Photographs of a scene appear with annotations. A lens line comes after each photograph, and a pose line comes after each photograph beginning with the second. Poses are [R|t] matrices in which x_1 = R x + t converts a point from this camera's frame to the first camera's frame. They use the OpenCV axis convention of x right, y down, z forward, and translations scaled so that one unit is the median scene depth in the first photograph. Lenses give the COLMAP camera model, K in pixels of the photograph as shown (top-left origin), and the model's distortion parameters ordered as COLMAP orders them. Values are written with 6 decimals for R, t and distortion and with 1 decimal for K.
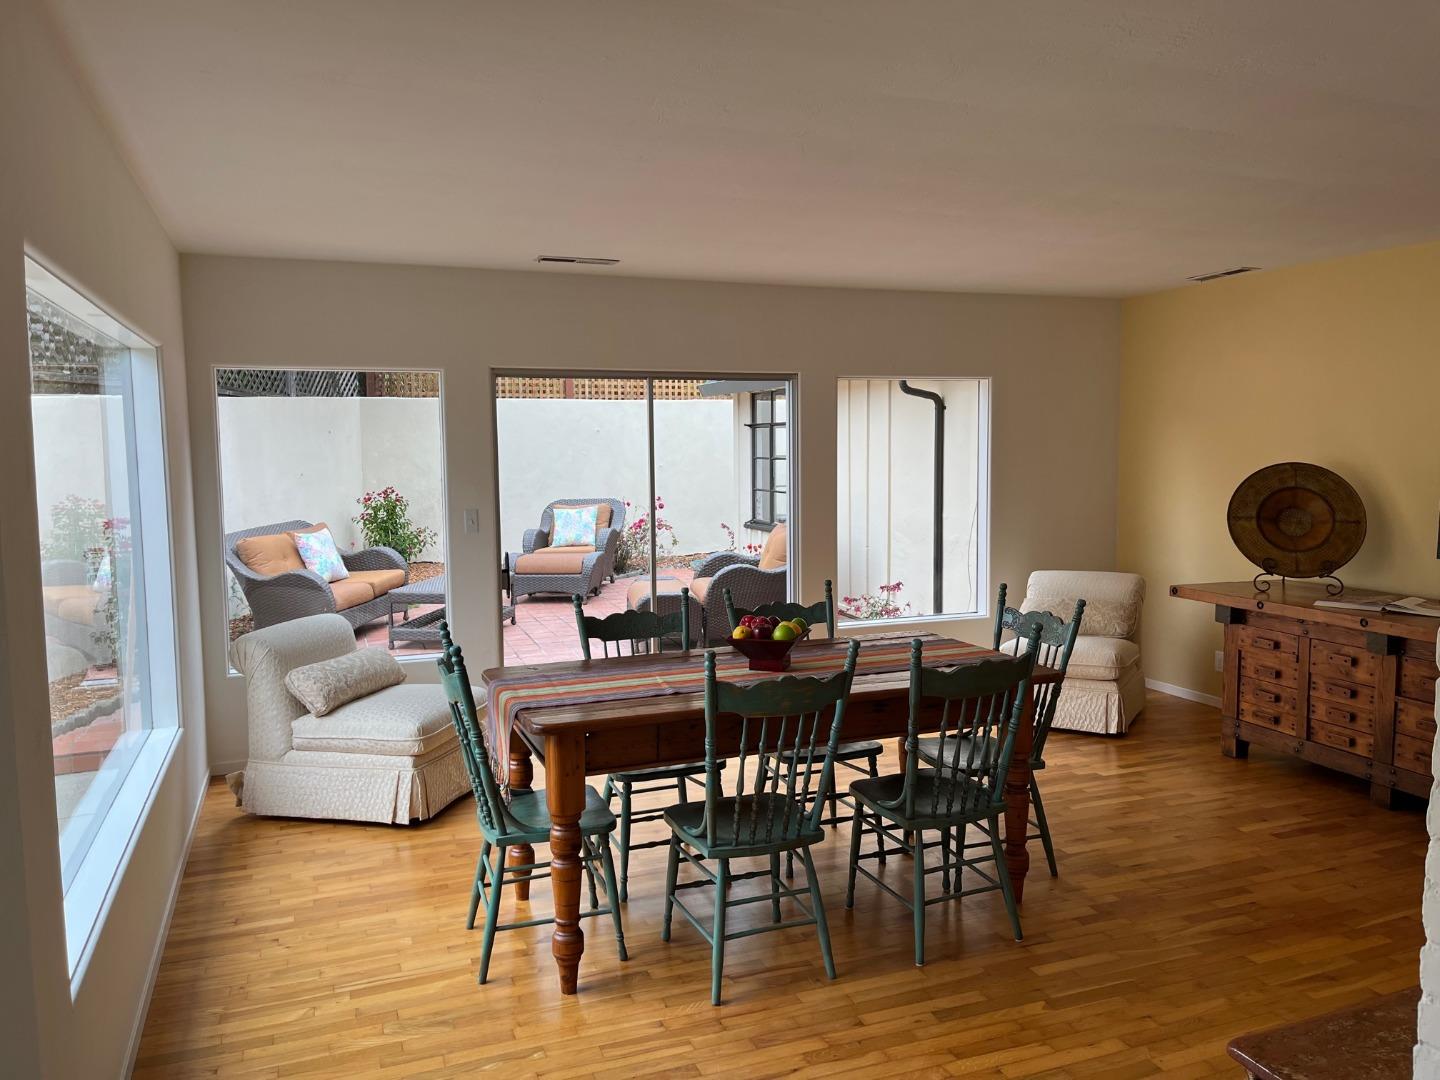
lens RADIAL K [[1085.2, 0, 721.3], [0, 1085.2, 534.9], [0, 0, 1]] dist [0.031450, -0.008030]
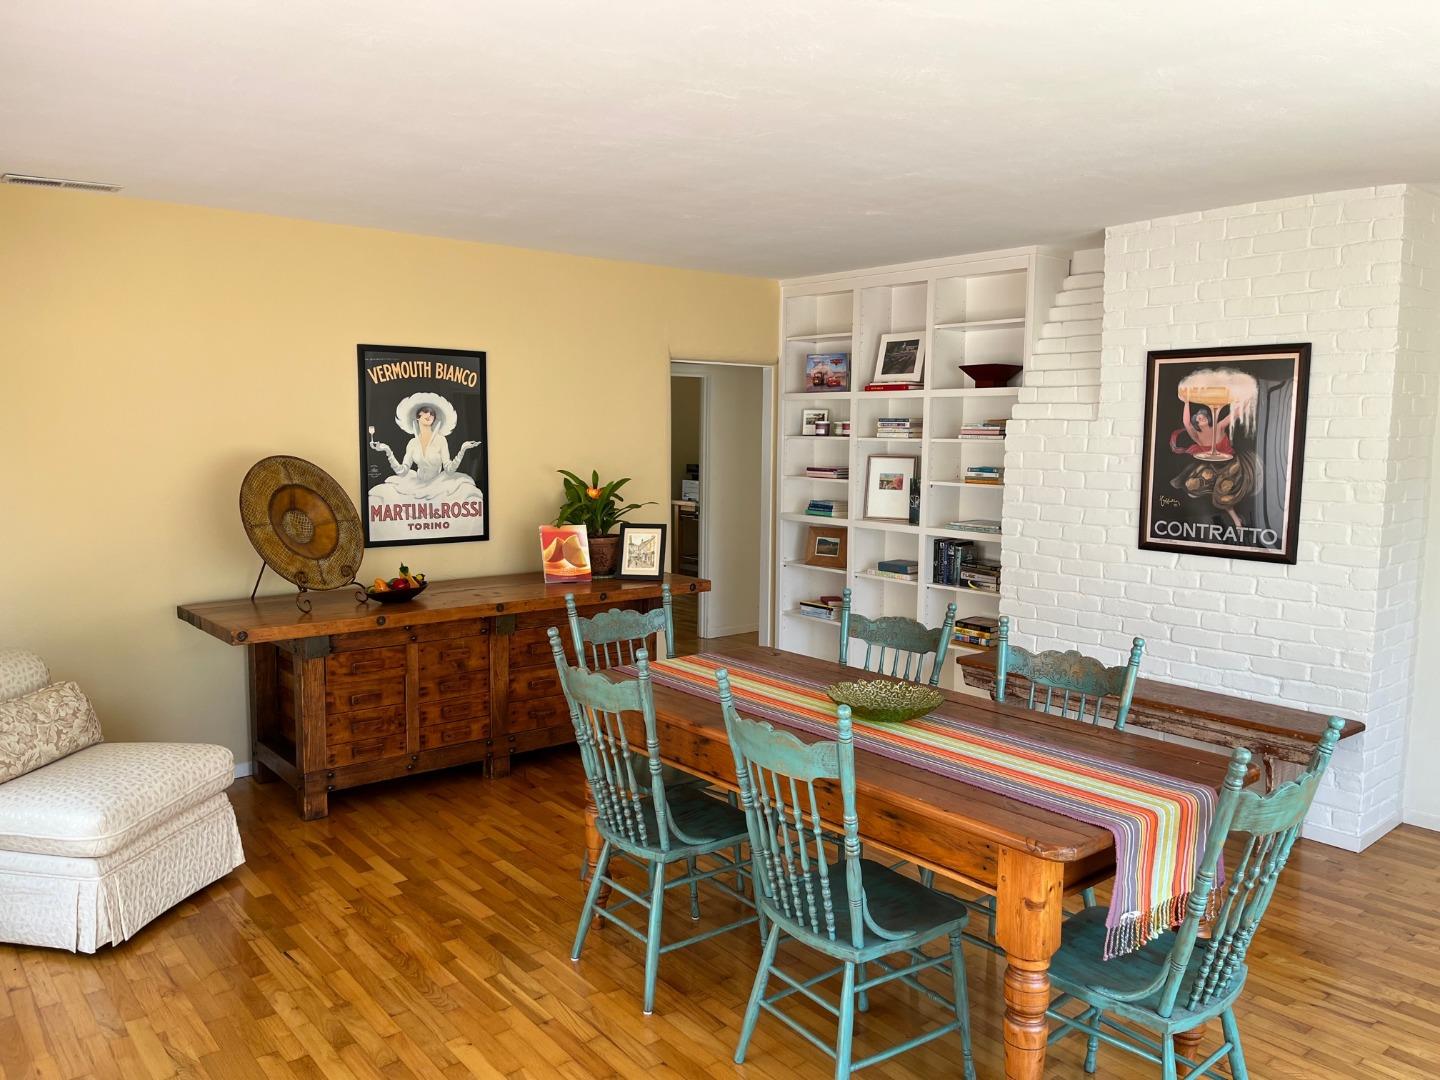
lens RADIAL K [[1085.2, 0, 725.6], [0, 1085.2, 538.6], [0, 0, 1]] dist [0.031450, -0.008030]
pose [[-0.321439, -0.093497, 0.942303, -0.411130], [0.071176, 0.989913, 0.122500, -0.088551], [-0.944252, 0.106446, -0.311542, 1.025778]]
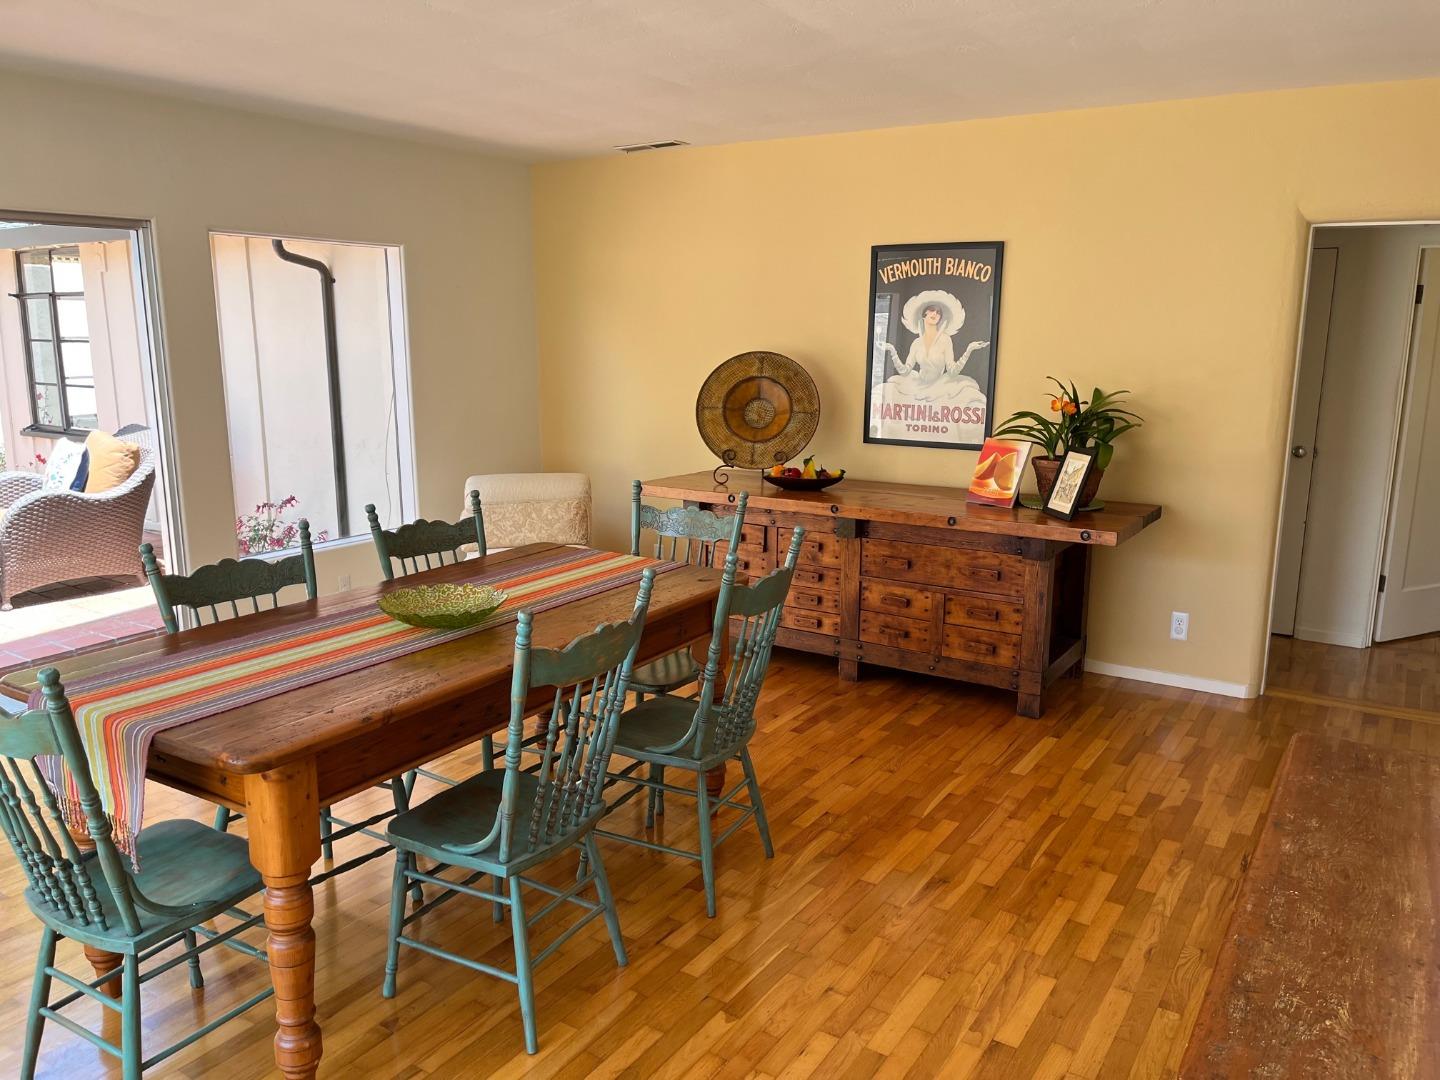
lens RADIAL K [[1085.2, 0, 728.3], [0, 1085.2, 550.7], [0, 0, 1]] dist [0.031450, -0.008030]
pose [[0.802708, -0.105577, 0.586952, -0.089513], [0.036708, 0.991086, 0.128069, -0.014377], [-0.595241, -0.081256, 0.799428, 0.221534]]
